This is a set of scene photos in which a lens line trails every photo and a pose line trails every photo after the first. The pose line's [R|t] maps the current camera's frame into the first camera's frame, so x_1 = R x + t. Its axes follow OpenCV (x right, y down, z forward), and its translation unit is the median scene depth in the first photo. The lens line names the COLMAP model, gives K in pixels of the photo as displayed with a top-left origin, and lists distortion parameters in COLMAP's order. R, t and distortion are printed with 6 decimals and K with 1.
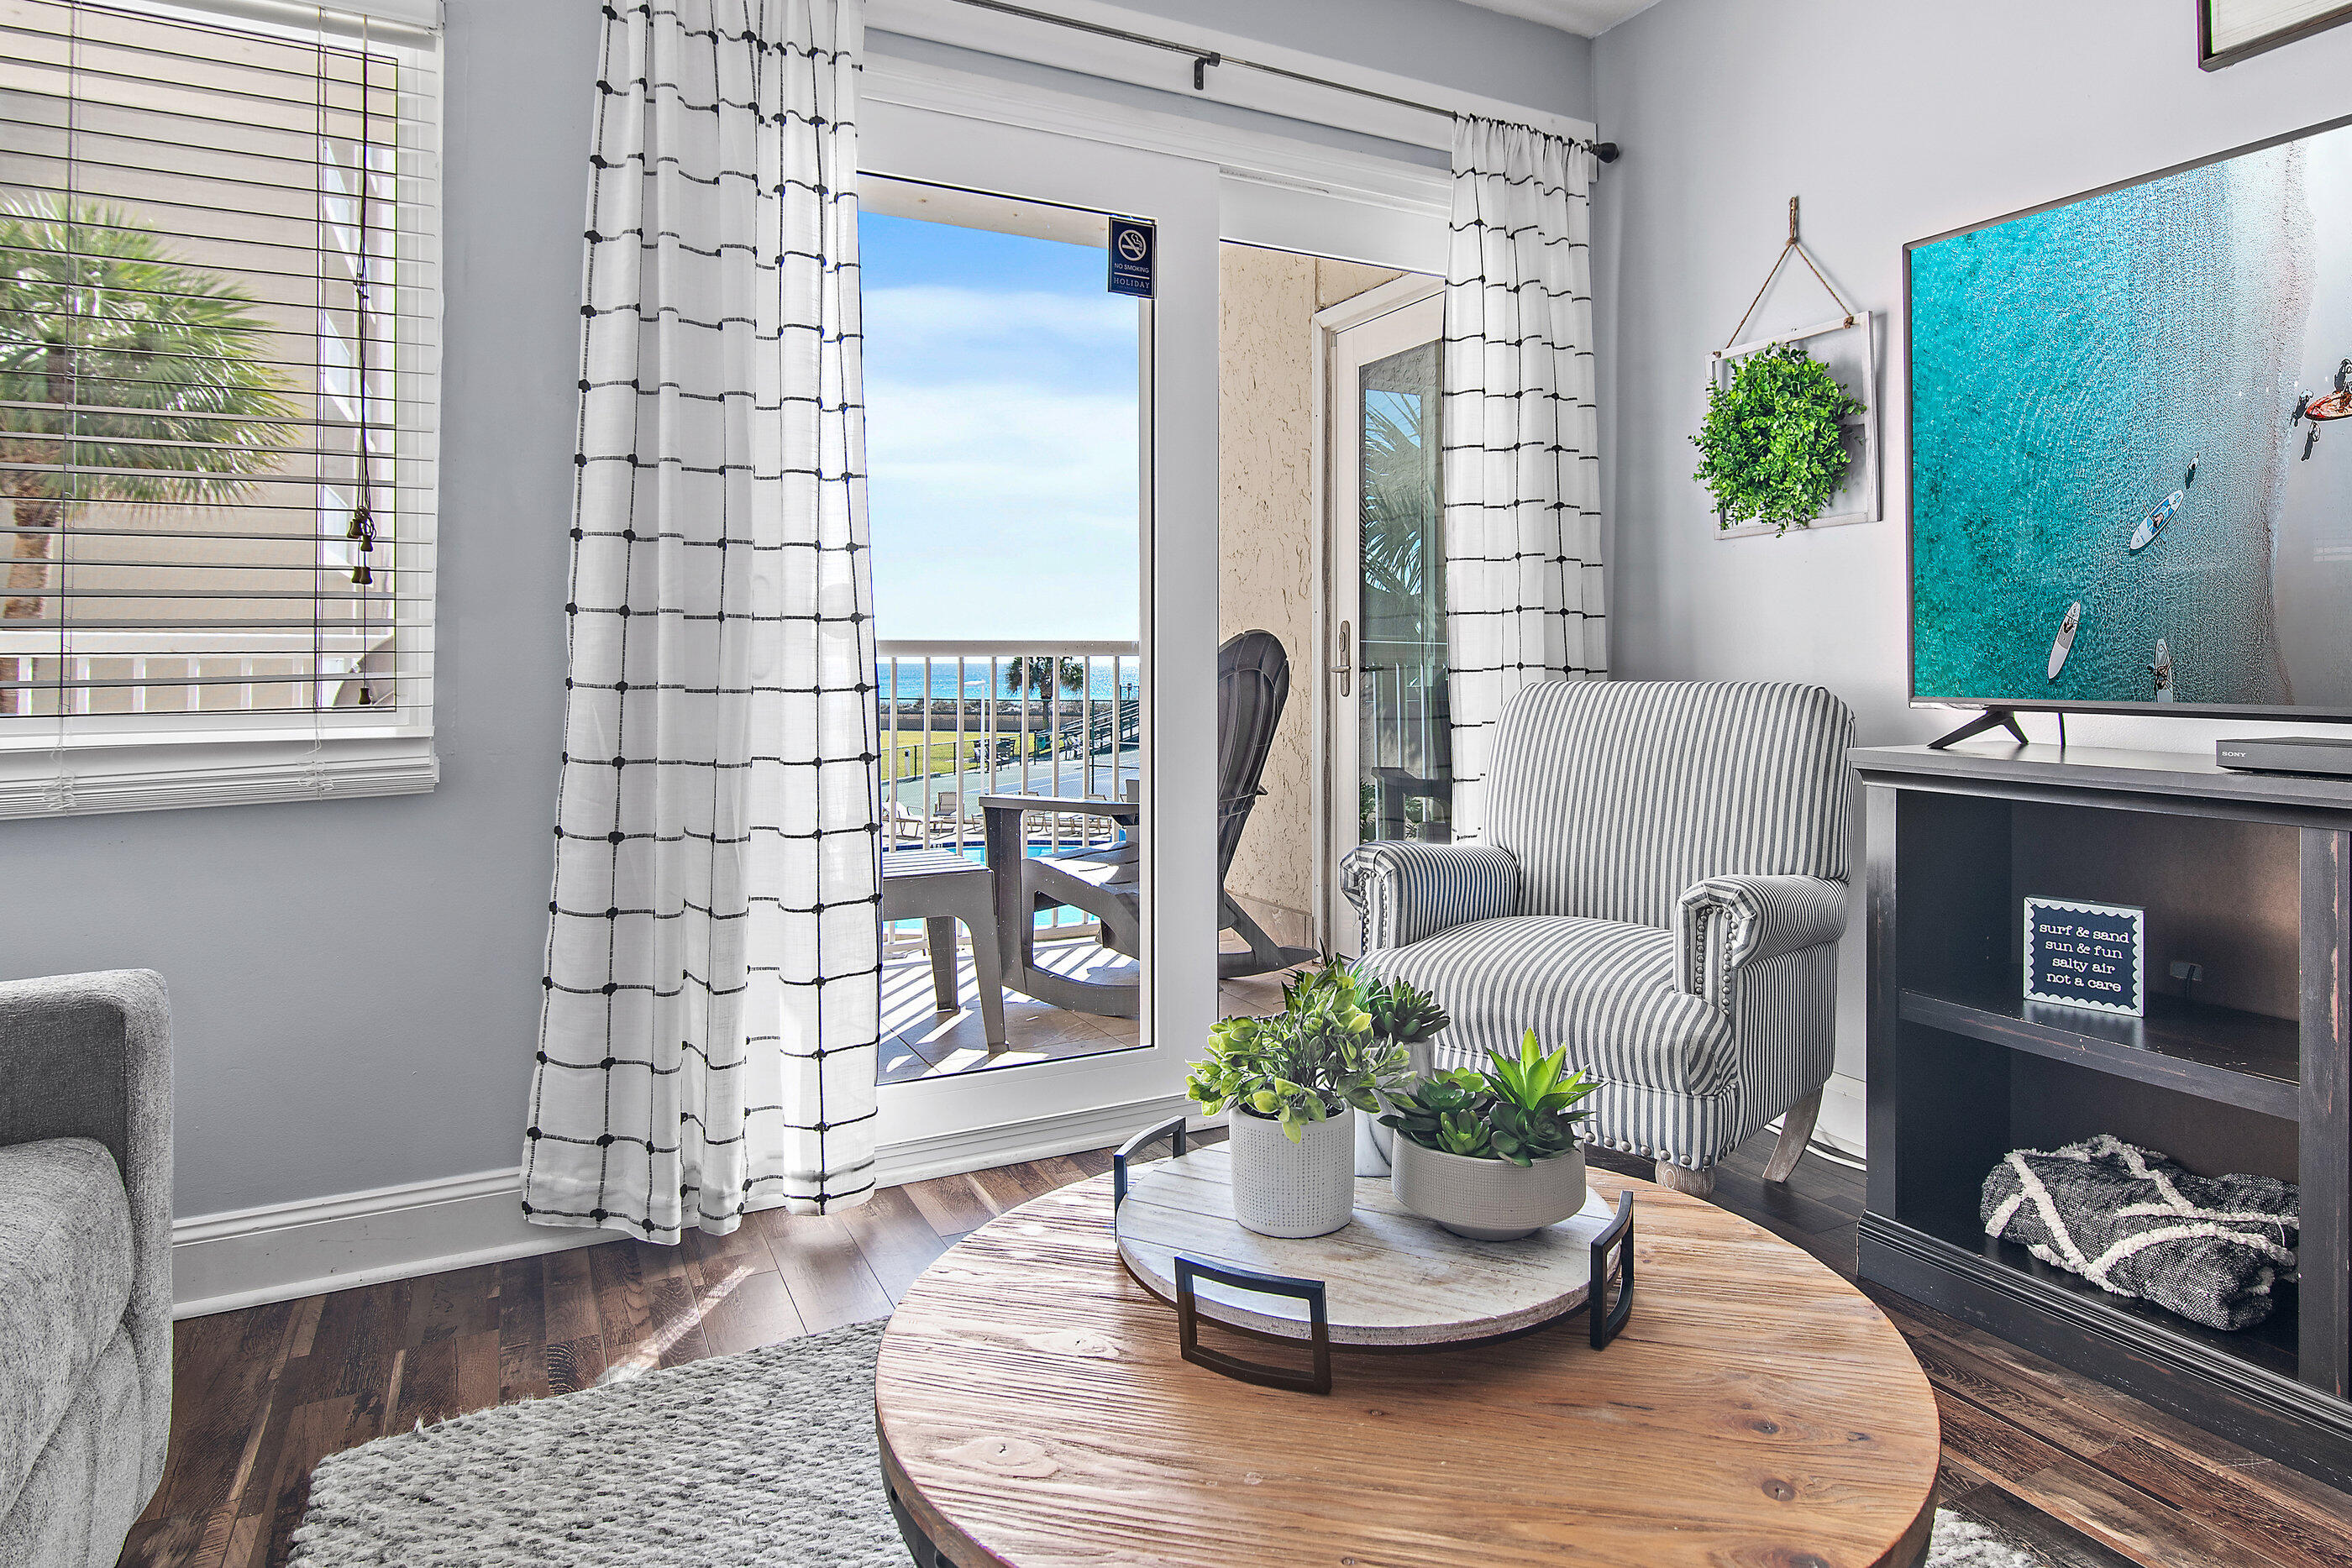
lens RADIAL K [[1365.8, 0, 1260.2], [0, 1365.8, 641.0], [0, 0, 1]] dist [-0.000922, 0.000783]
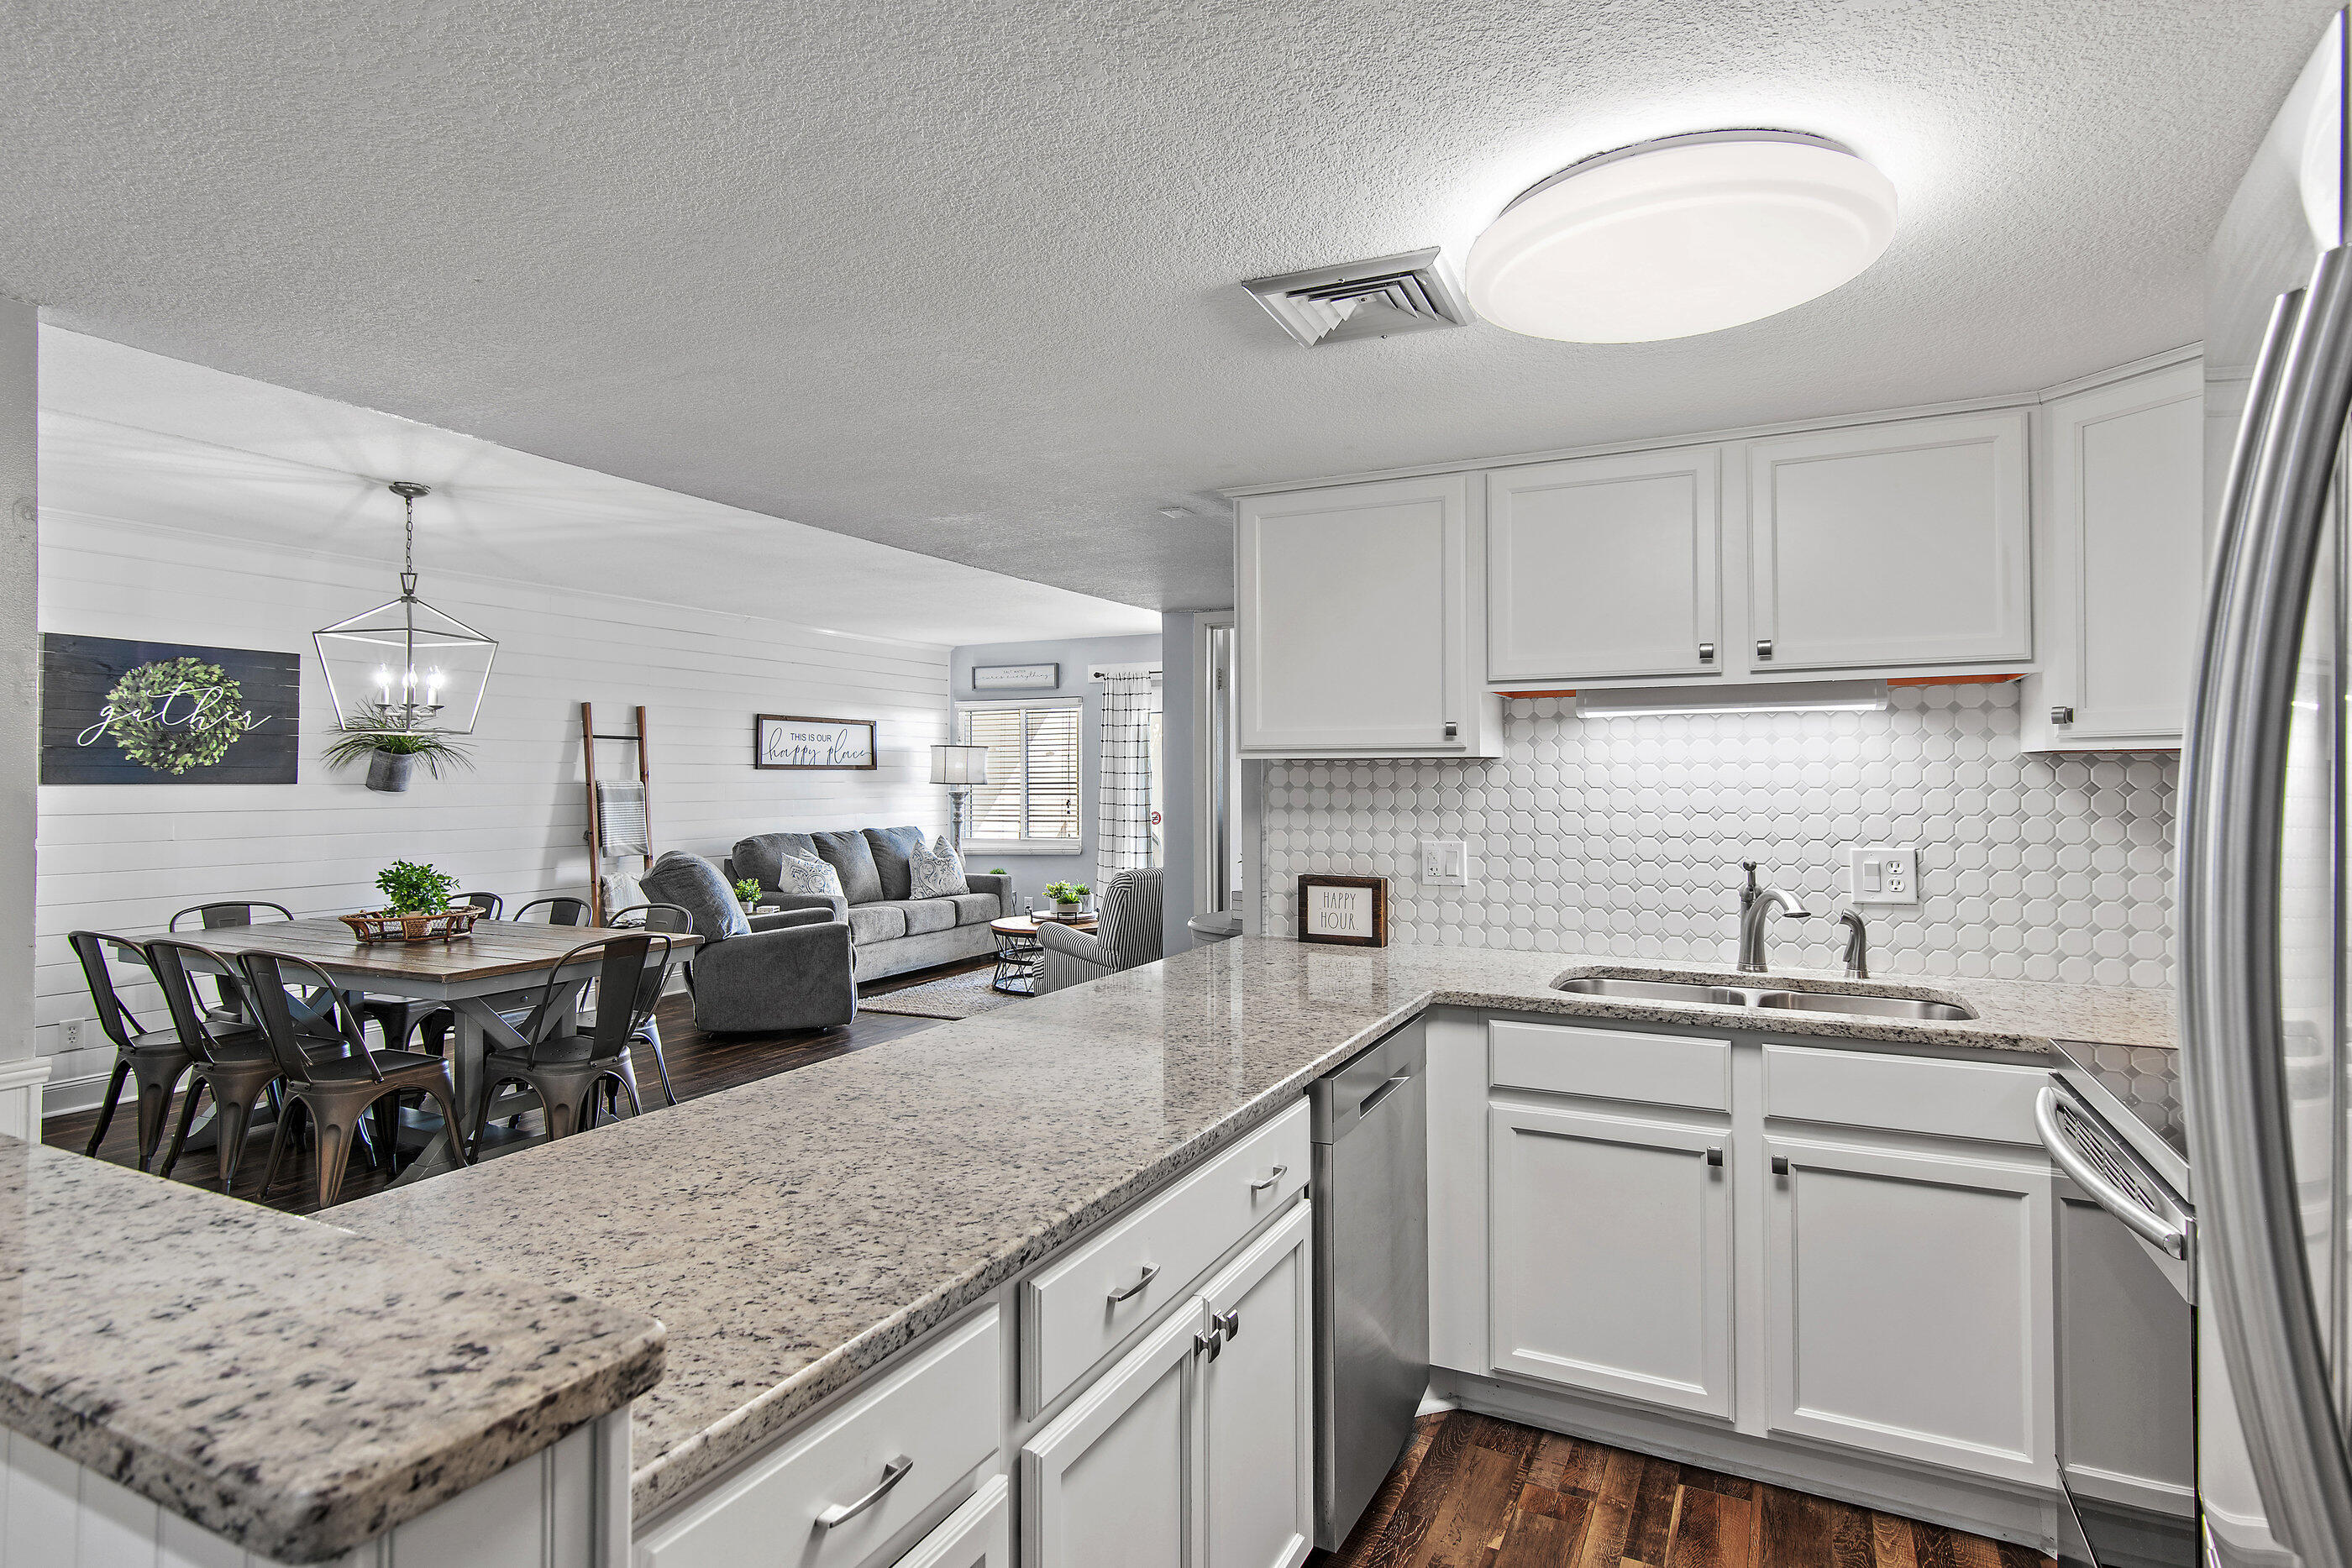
lens RADIAL K [[1197.8, 0, 1198.2], [0, 1197.8, 756.0], [0, 0, 1]] dist [0.018651, -0.001118]
pose [[0.589528, -0.012323, -0.807654, 3.198624], [0.008805, 0.999922, -0.008830, -0.208538], [0.807700, -0.001906, 0.589590, -1.243303]]
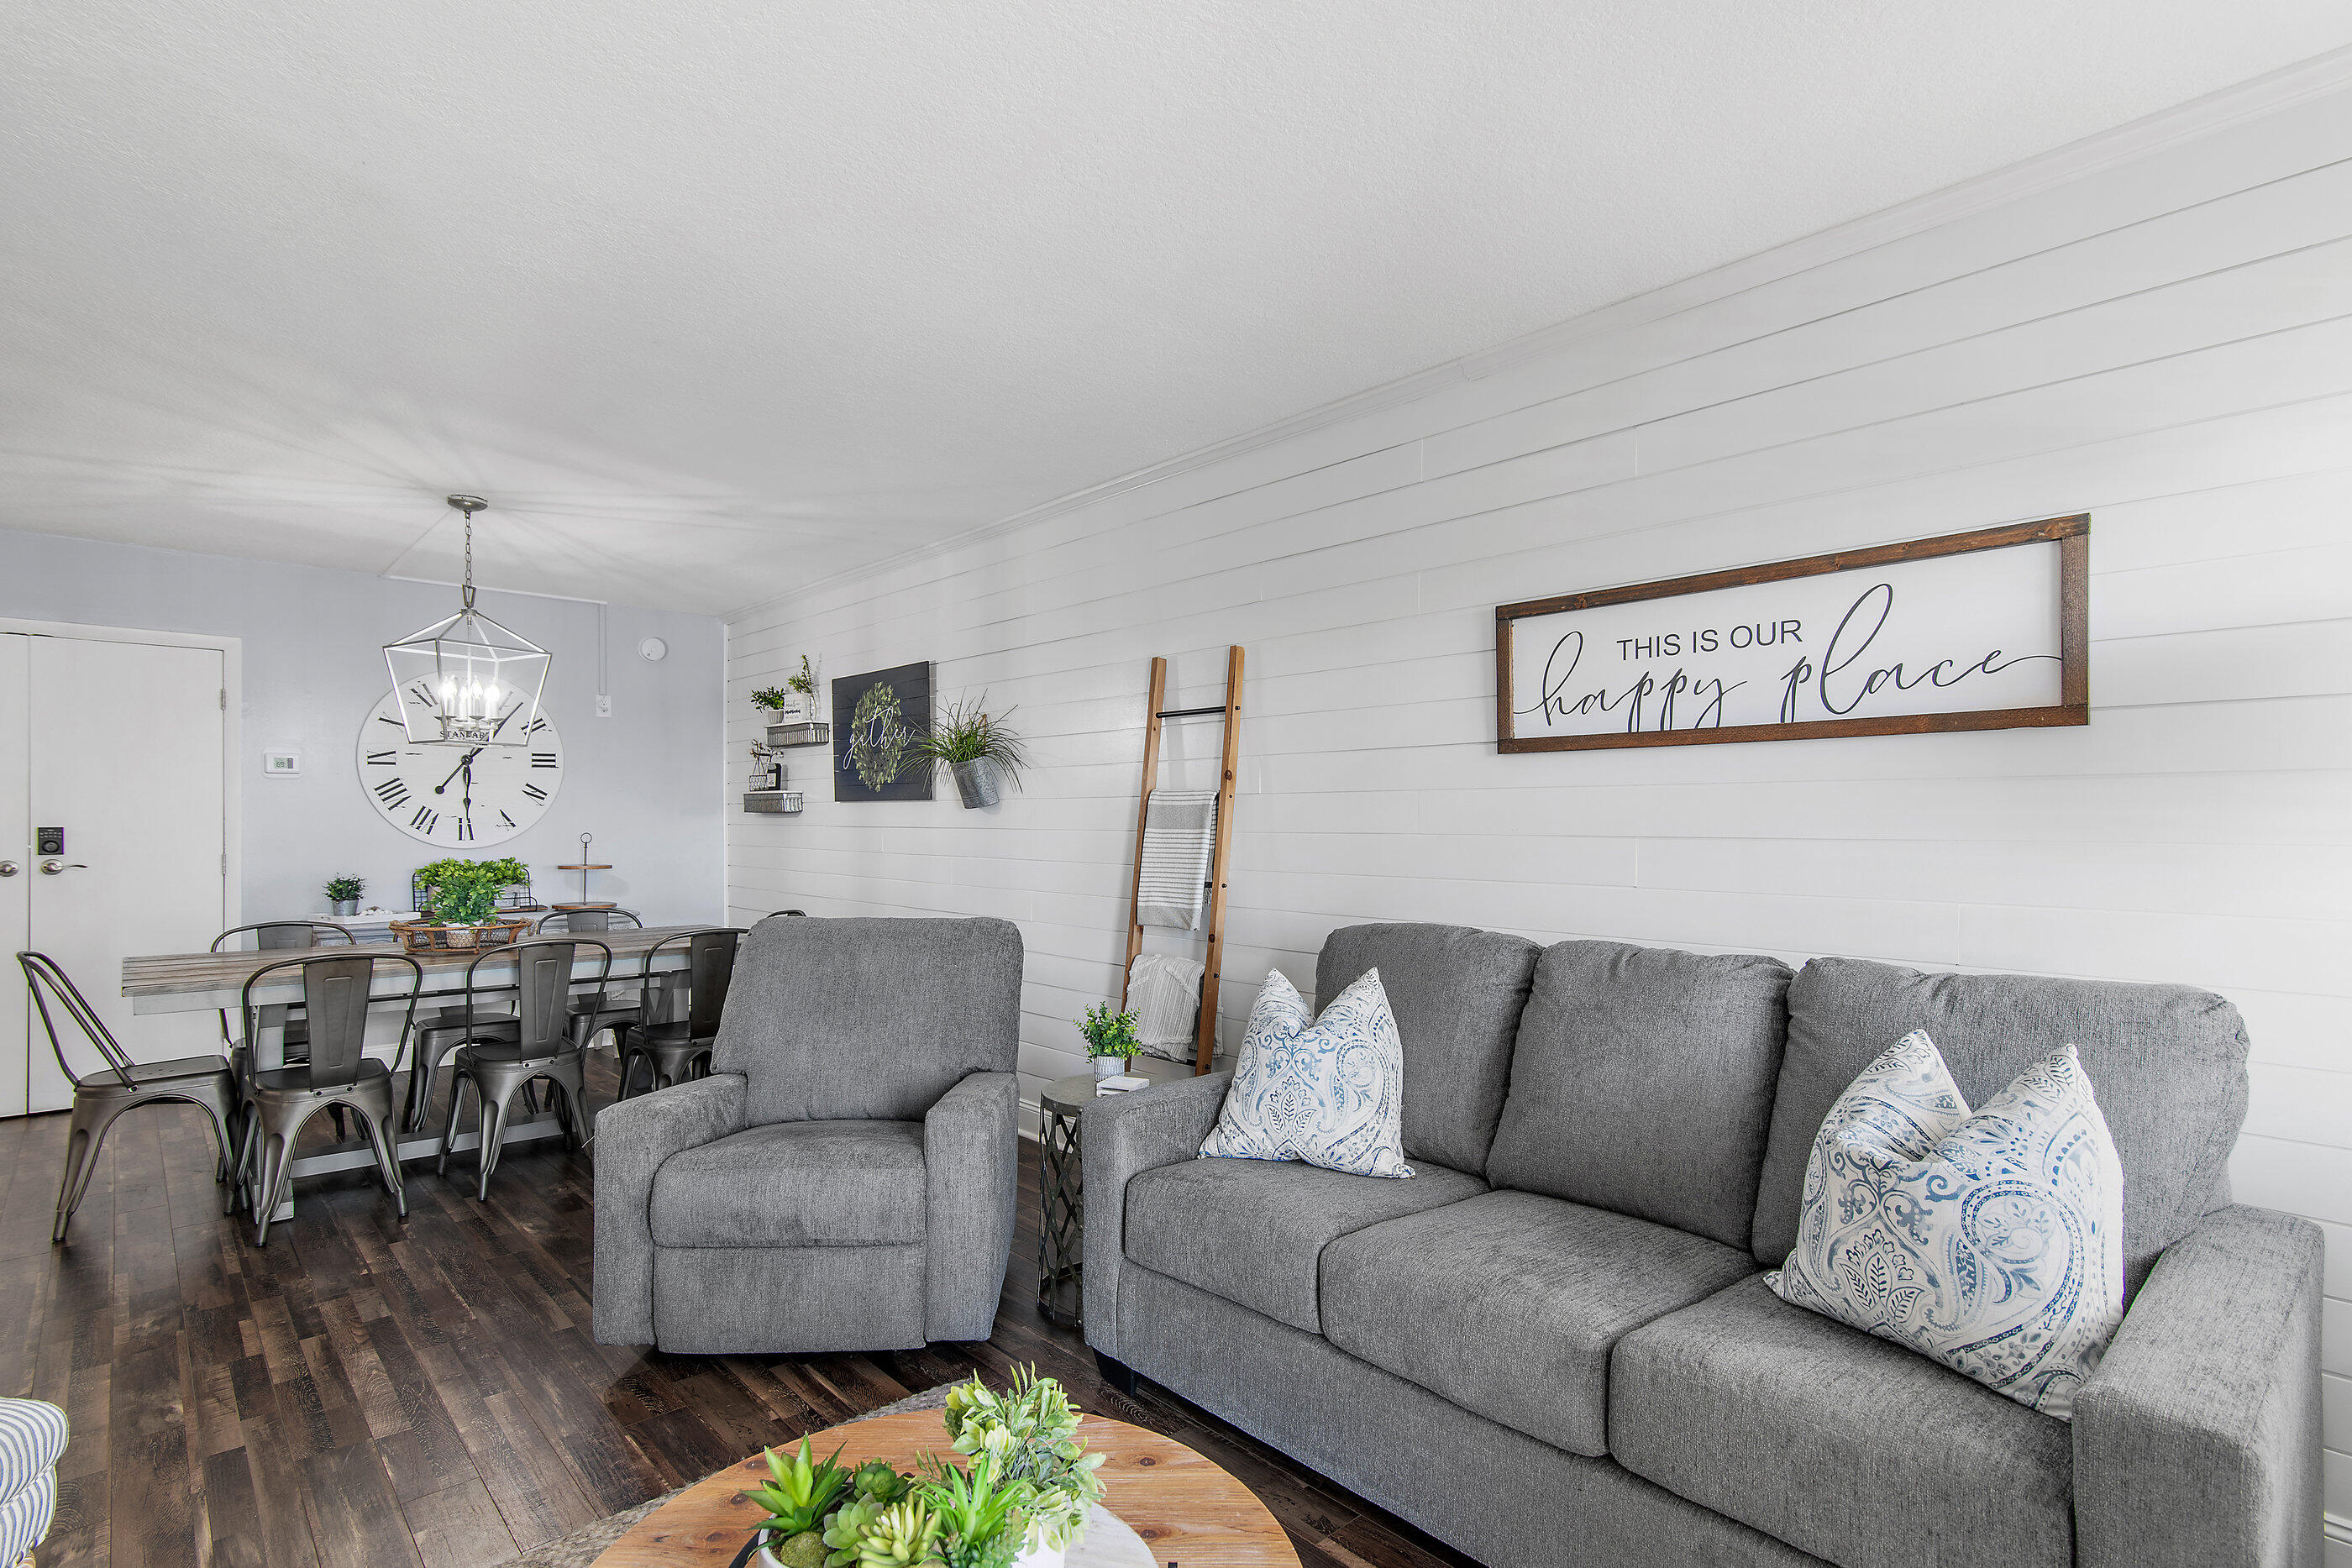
lens RADIAL K [[1138.7, 0, 1176.1], [0, 1138.7, 812.4], [0, 0, 1]] dist [0.013400, 0.000275]
pose [[-0.970557, 0.003025, -0.240854, 0.059801], [0.006722, 0.999872, -0.014531, -0.126049], [0.240779, -0.015722, -0.970453, 1.066073]]
